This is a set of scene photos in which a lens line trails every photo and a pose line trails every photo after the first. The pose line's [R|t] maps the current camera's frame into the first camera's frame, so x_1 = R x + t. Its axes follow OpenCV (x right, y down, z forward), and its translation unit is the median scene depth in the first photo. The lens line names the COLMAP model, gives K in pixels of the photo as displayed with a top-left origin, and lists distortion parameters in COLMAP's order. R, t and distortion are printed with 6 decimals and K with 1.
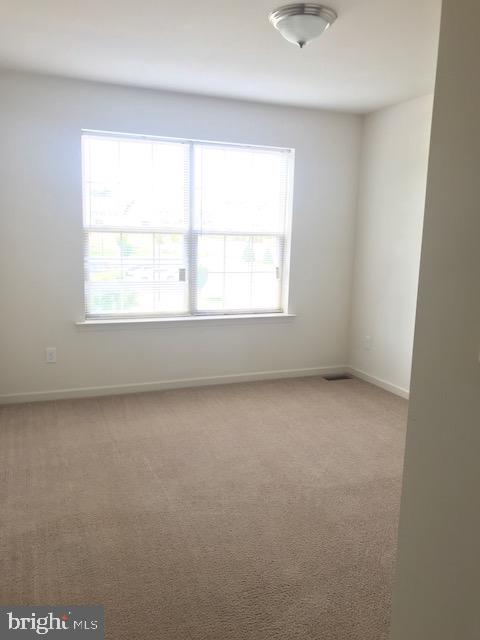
lens RADIAL K [[514.0, 0, 264.0], [0, 514.0, 321.9], [0, 0, 1]] dist [-0.002062, -0.005959]
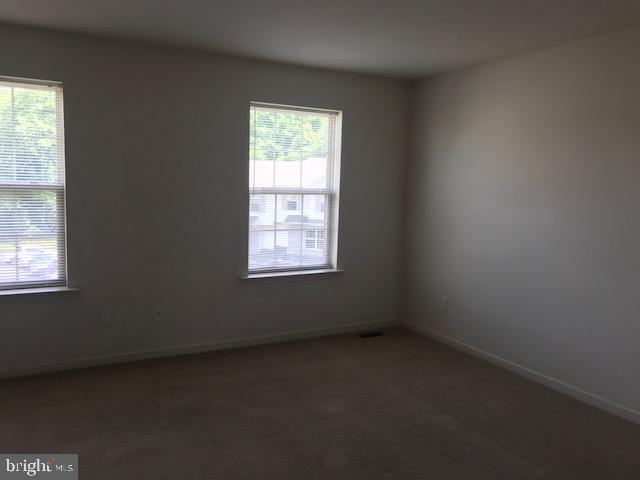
lens RADIAL K [[525.7, 0, 315.6], [0, 525.7, 228.3], [0, 0, 1]] dist [0.112254, -0.253328]
pose [[0.995639, -0.014352, 0.092180, -0.097074], [0.023384, 0.994945, -0.097663, 0.003969], [-0.090313, 0.099393, 0.990941, -0.036704]]
